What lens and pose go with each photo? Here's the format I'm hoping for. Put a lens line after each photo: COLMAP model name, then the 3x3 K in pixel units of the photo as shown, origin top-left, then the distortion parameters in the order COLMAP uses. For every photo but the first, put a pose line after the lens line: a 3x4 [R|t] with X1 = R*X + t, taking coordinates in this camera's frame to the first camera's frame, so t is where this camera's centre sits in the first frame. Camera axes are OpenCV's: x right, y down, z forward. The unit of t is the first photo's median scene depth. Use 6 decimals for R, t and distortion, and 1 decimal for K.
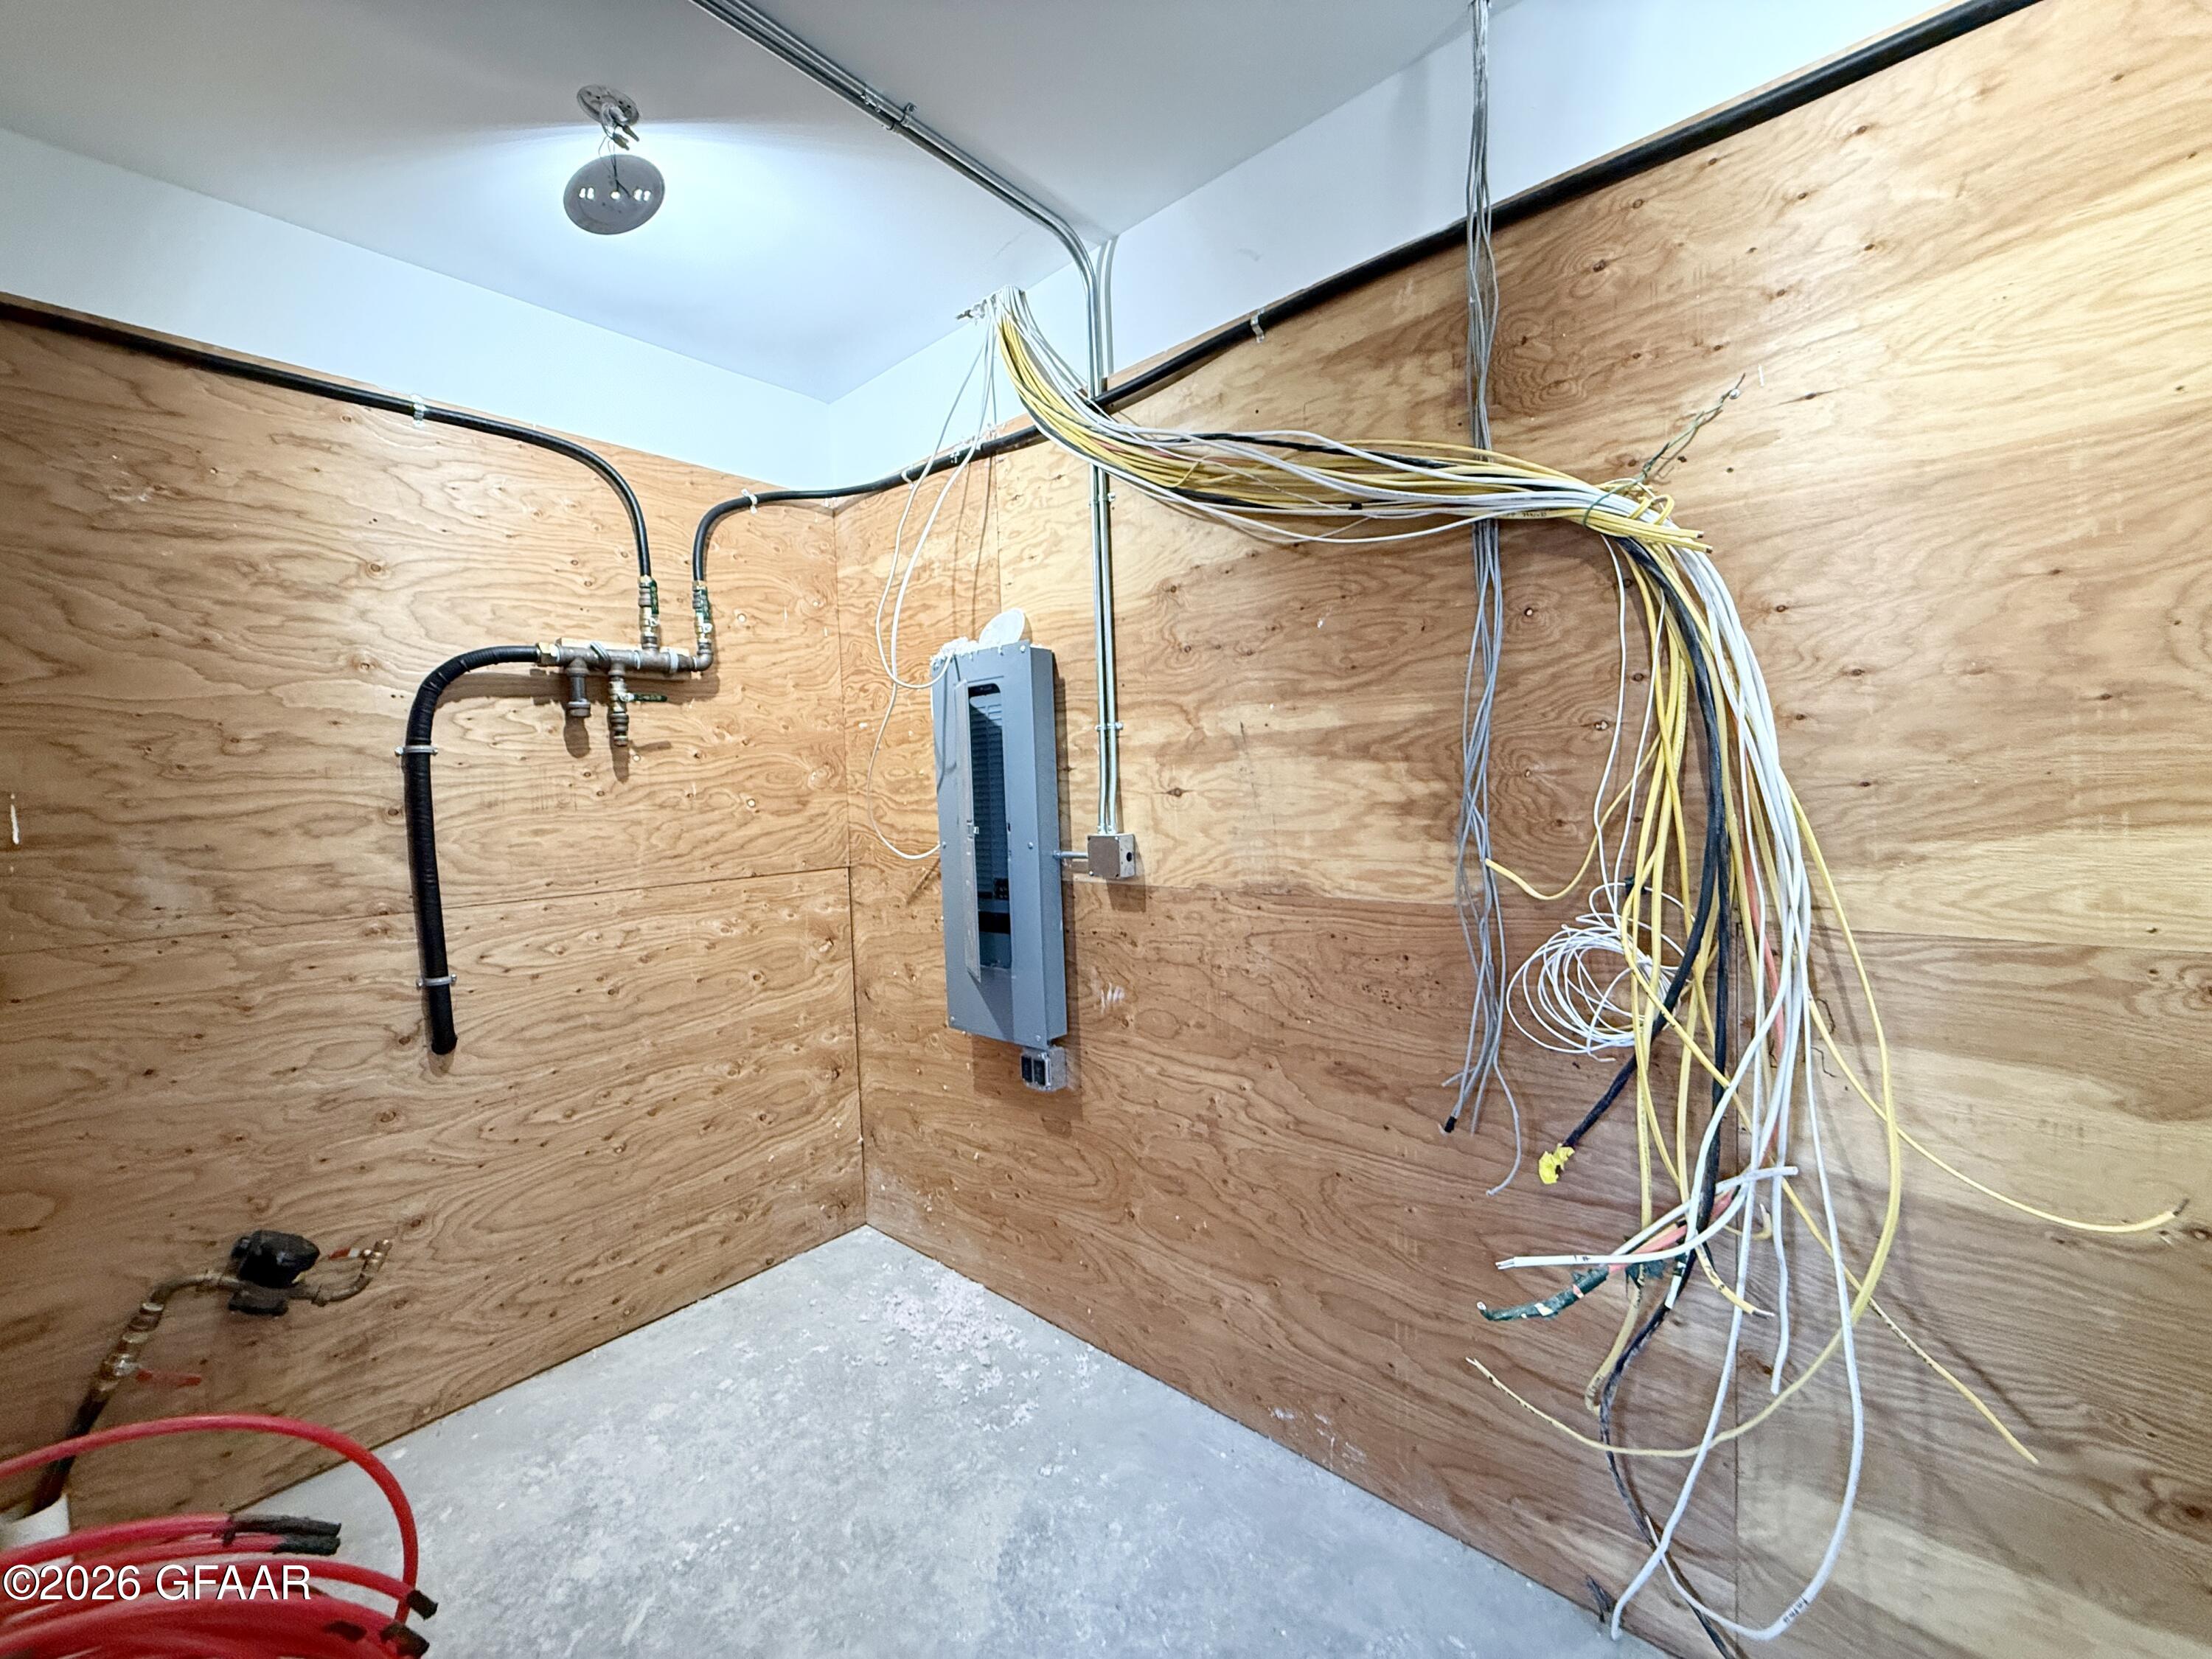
lens RADIAL K [[878.8, 0, 1102.9], [0, 878.8, 831.6], [0, 0, 1]] dist [0.000865, -0.000295]
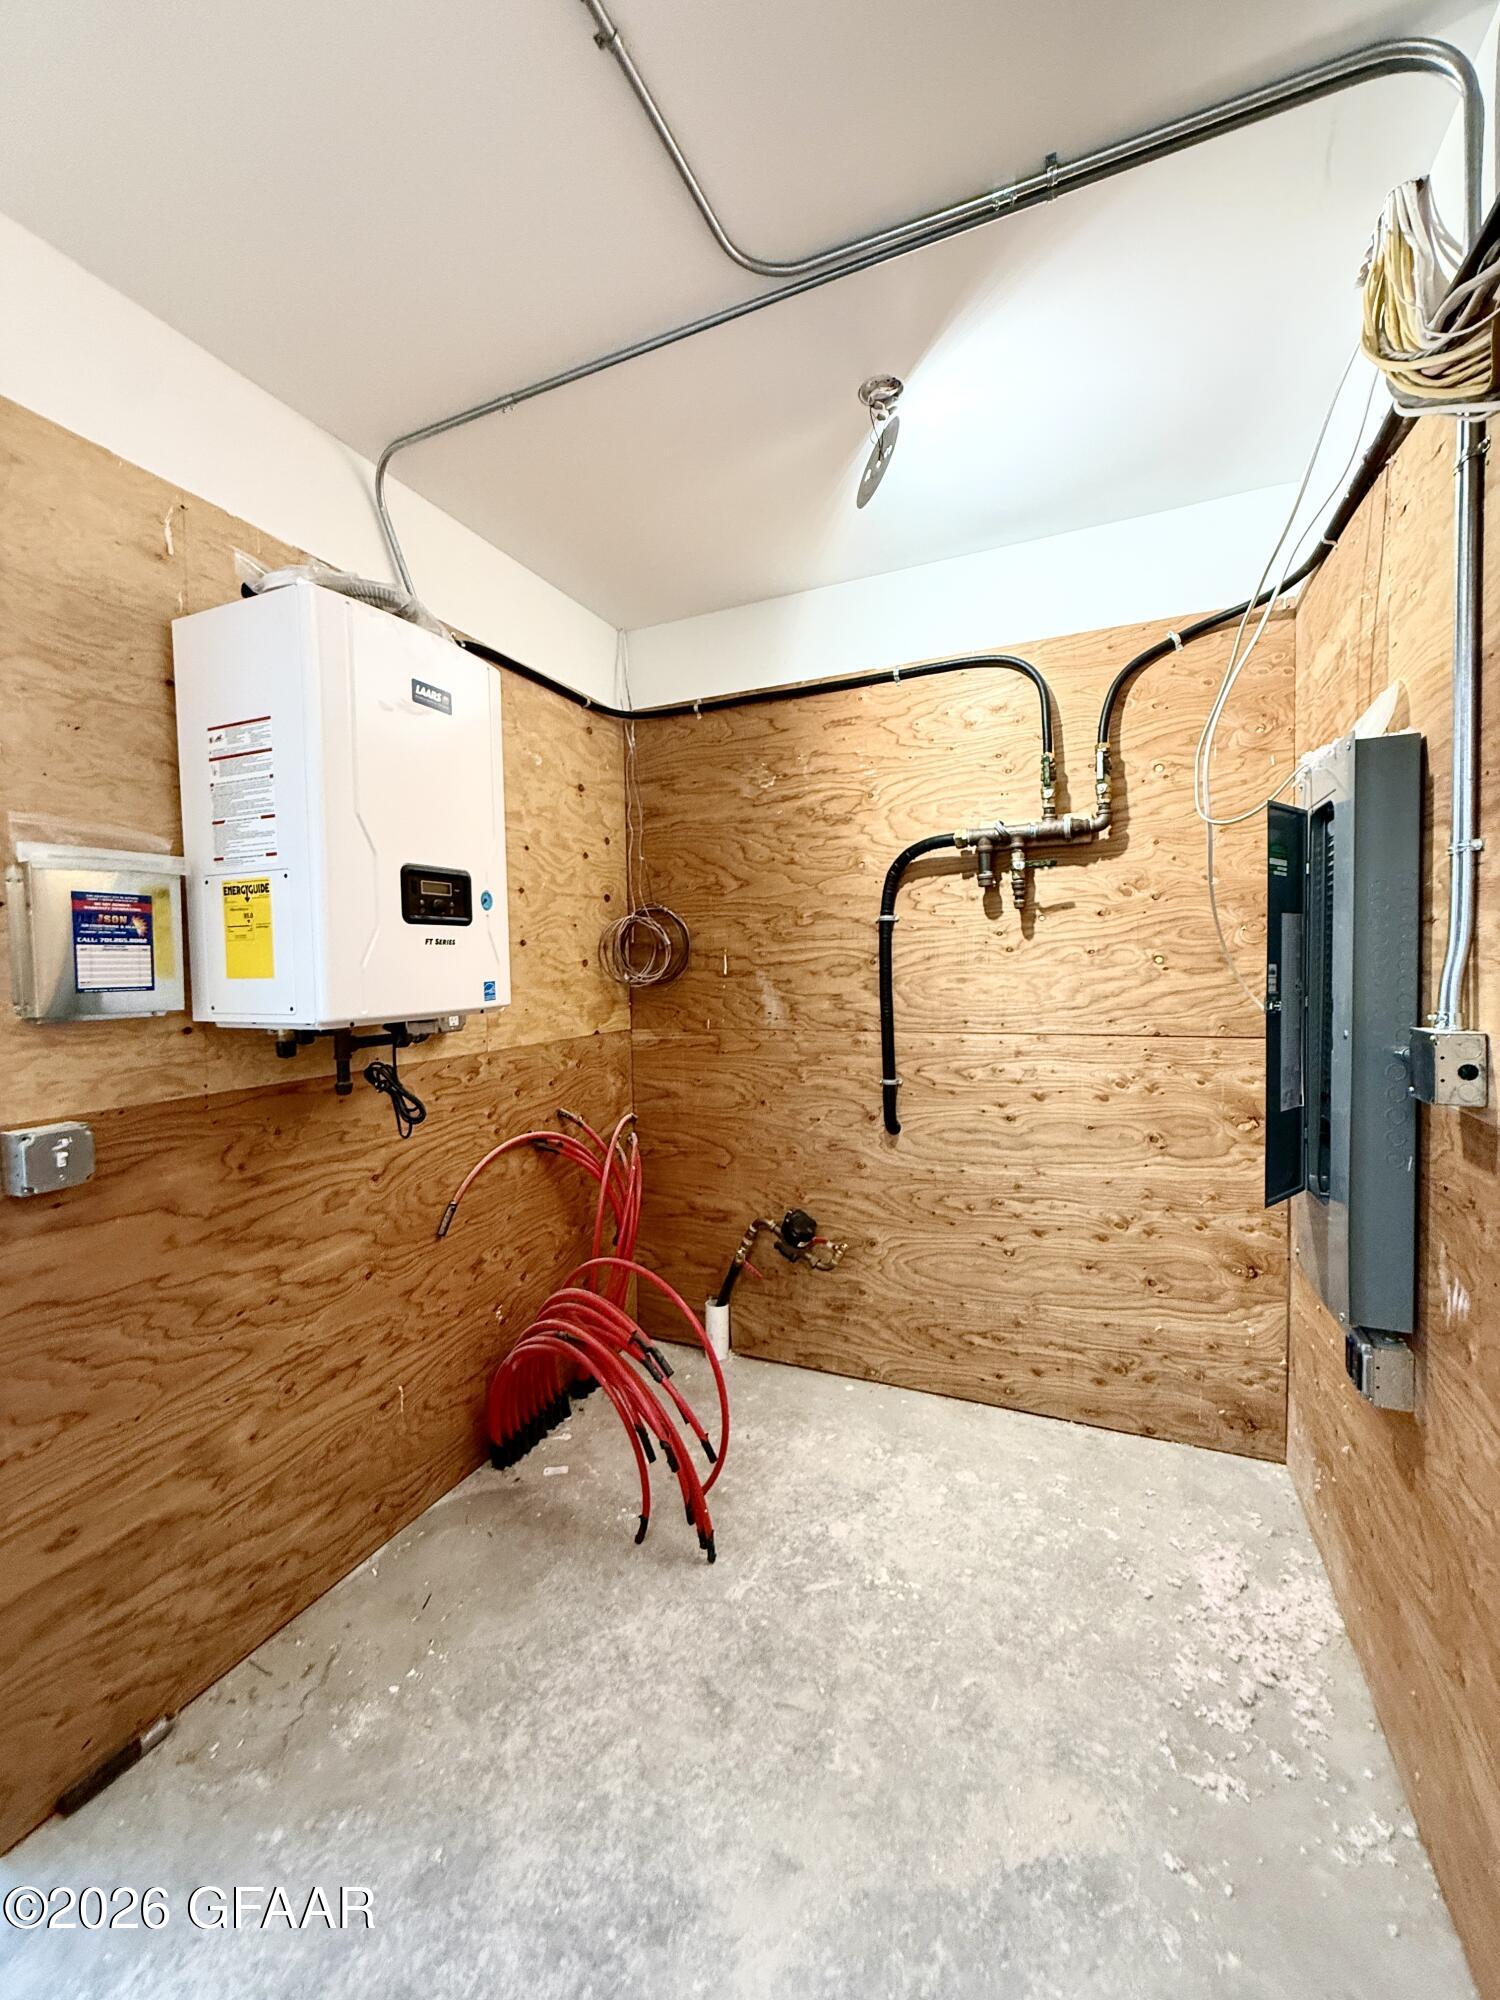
lens RADIAL K [[794.5, 0, 750.2], [0, 794.5, 996.4], [0, 0, 1]] dist [0.000865, -0.000295]
pose [[0.305414, 0.067561, -0.949820, 0.374587], [-0.038791, 0.997535, 0.058481, -0.032919], [0.951429, 0.018984, 0.307282, 0.385134]]
